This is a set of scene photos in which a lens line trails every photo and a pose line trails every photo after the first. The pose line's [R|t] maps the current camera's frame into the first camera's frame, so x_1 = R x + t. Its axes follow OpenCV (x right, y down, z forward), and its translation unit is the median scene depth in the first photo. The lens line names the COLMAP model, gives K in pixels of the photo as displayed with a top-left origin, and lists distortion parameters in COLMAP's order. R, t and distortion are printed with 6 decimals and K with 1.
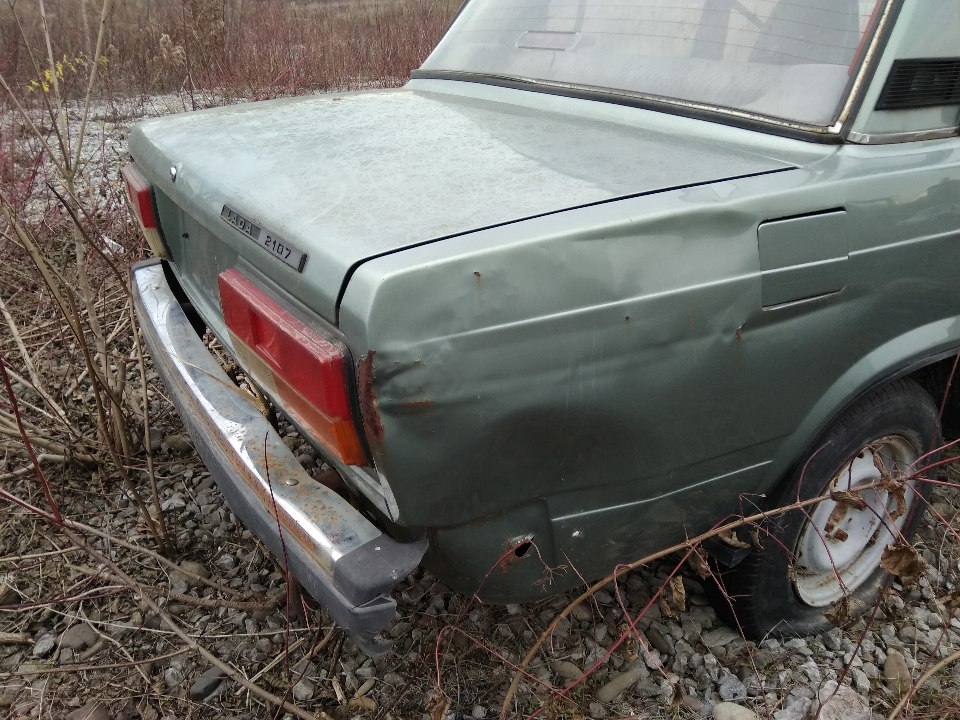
lens RADIAL K [[753.6, 0, 480.0], [0, 753.6, 360.0], [0, 0, 1]] dist [-0.006411, -0.002776]
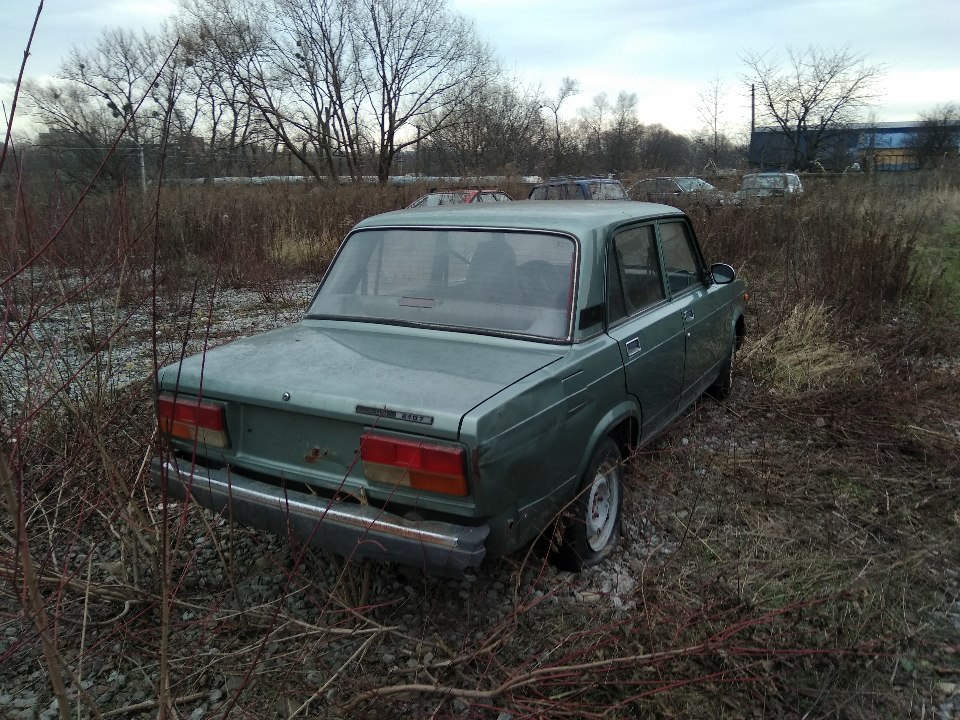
lens RADIAL K [[753.6, 0, 480.0], [0, 753.6, 360.0], [0, 0, 1]] dist [-0.006411, -0.002776]
pose [[0.872488, -0.130133, 0.470988, -0.997738], [0.221656, 0.964412, -0.144145, 0.060991], [-0.435469, 0.230162, 0.870283, -1.069130]]
